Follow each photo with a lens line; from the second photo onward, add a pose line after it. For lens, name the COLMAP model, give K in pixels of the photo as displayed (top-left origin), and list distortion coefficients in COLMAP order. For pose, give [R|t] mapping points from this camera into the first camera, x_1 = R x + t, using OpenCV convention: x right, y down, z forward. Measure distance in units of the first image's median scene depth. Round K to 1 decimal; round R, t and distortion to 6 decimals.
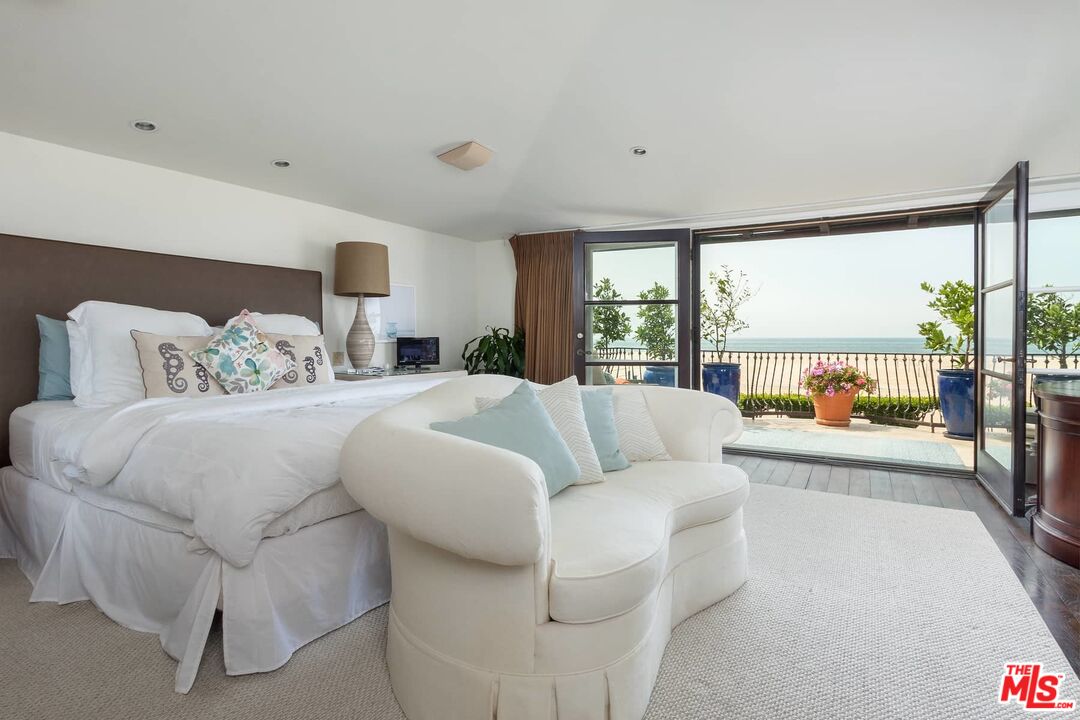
lens RADIAL K [[574.4, 0, 529.8], [0, 574.4, 340.3], [0, 0, 1]] dist [0.000153, 0.000446]
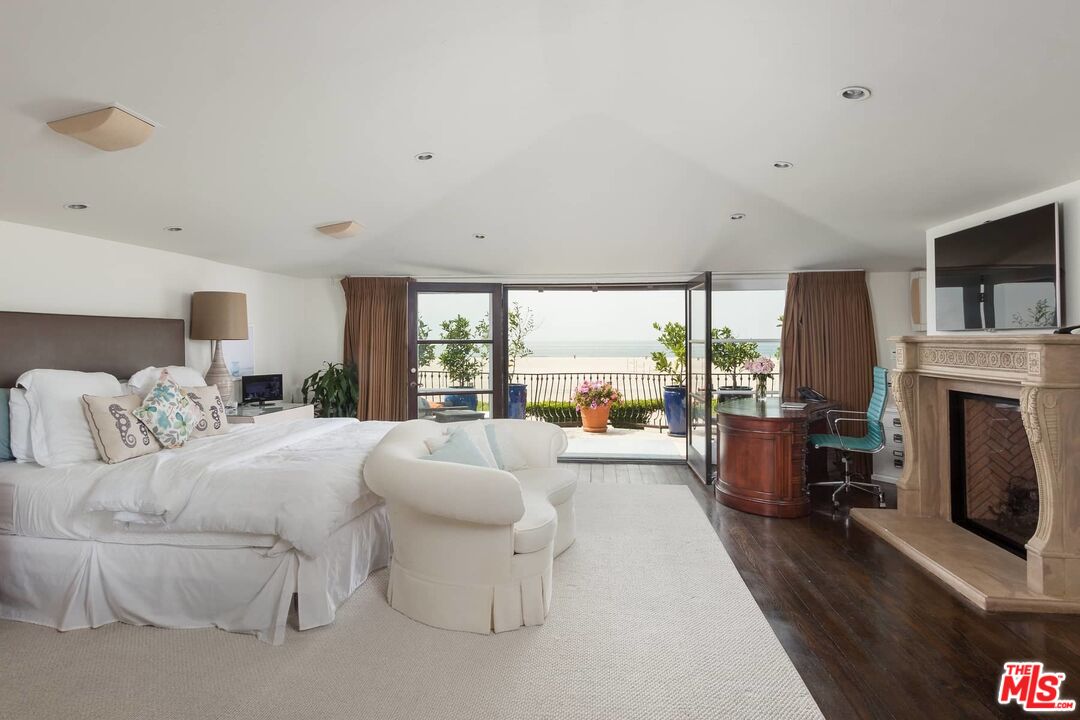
lens RADIAL K [[710.1, 0, 525.7], [0, 710.1, 312.3], [0, 0, 1]] dist [0.002399, -0.001548]
pose [[0.904400, 0.006919, 0.426629, -0.321784], [0.001841, 0.999796, -0.020116, -0.096091], [-0.426681, 0.018978, 0.904203, -0.407089]]
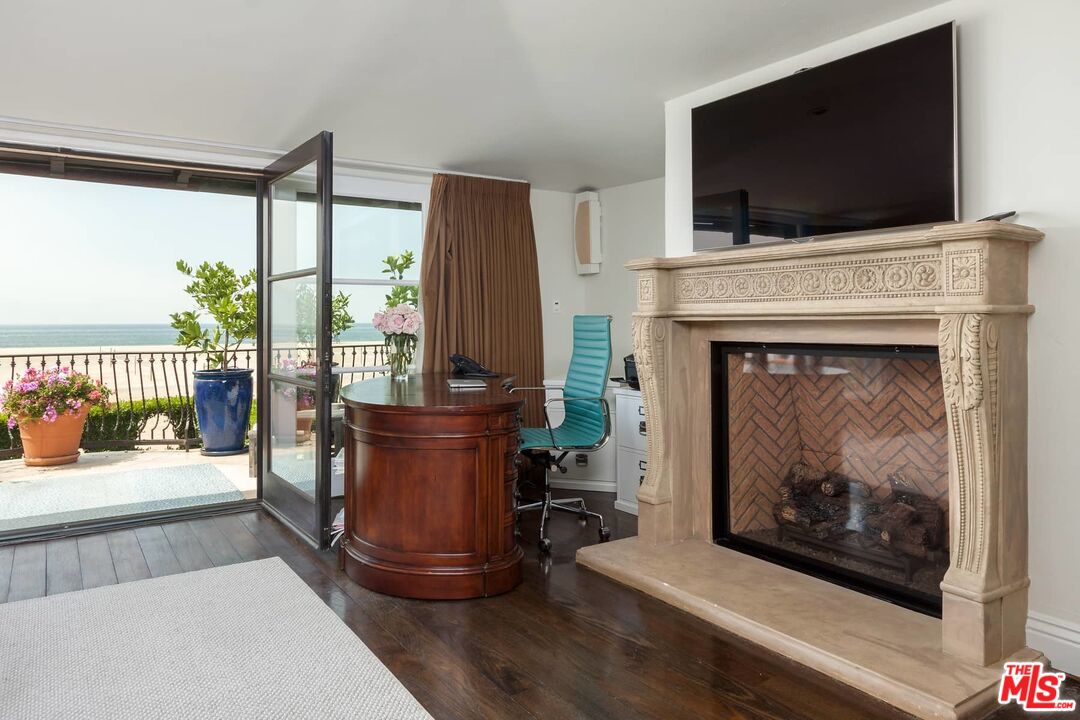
lens RADIAL K [[710.1, 0, 525.7], [0, 710.1, 312.3], [0, 0, 1]] dist [0.002399, -0.001548]
pose [[0.421370, 0.010156, 0.906832, 0.013080], [0.003508, 0.999912, -0.012829, -0.017697], [-0.906882, 0.008587, 0.421297, 0.179621]]
